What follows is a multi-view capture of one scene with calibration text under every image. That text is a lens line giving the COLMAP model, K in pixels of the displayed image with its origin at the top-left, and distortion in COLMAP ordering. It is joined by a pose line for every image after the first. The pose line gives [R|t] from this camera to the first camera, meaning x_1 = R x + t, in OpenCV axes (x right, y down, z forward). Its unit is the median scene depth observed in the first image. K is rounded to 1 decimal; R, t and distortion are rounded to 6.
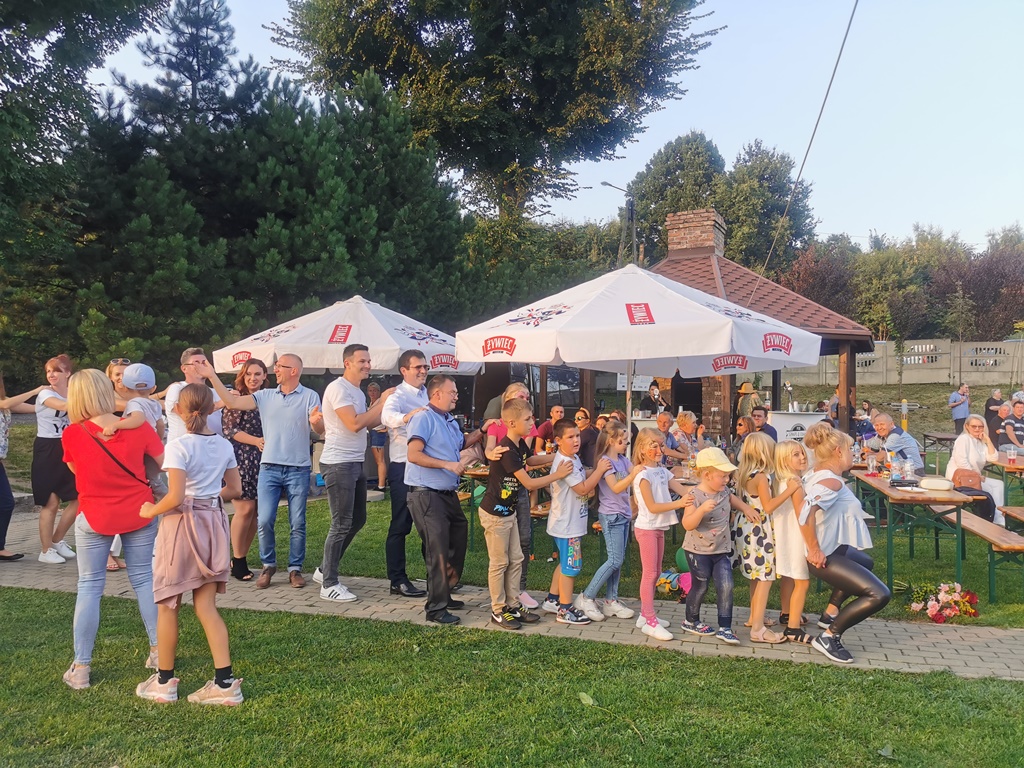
lens RADIAL K [[812.3, 0, 512.0], [0, 812.3, 384.0], [0, 0, 1]] dist [0.097697, -0.106799]
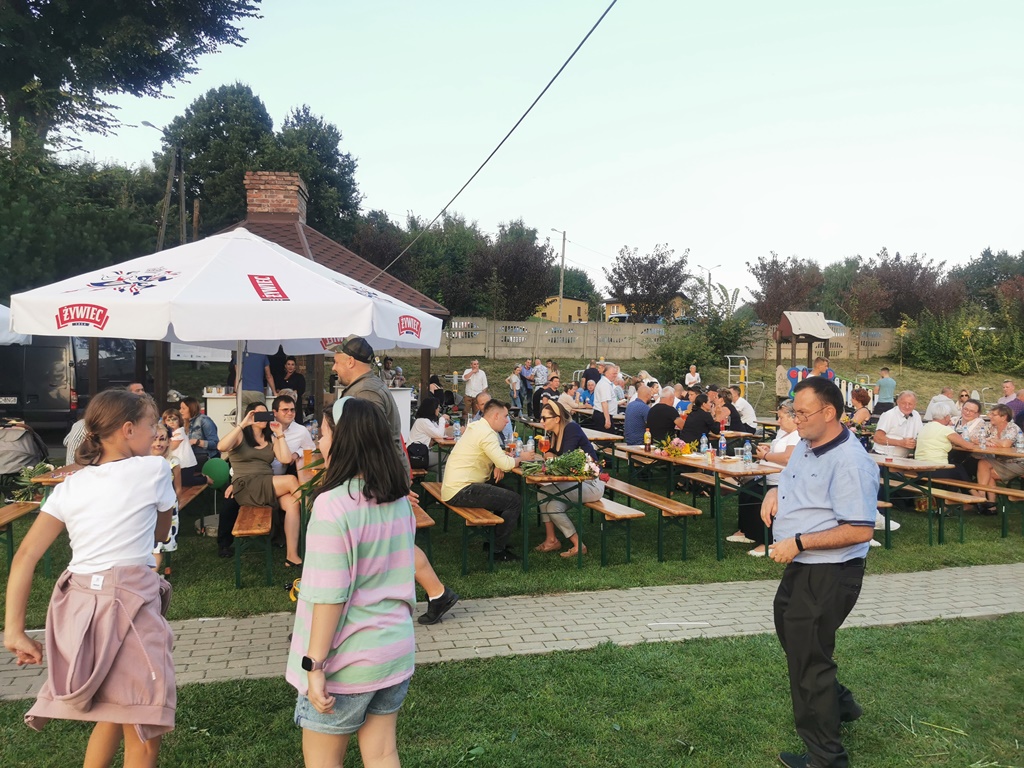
lens RADIAL K [[812.3, 0, 512.0], [0, 812.3, 384.0], [0, 0, 1]] dist [0.097697, -0.106799]
pose [[0.851304, -0.005975, 0.524639, -0.089618], [-0.016187, 0.999160, 0.037644, -0.019506], [-0.524423, -0.040539, 0.850492, 0.096971]]
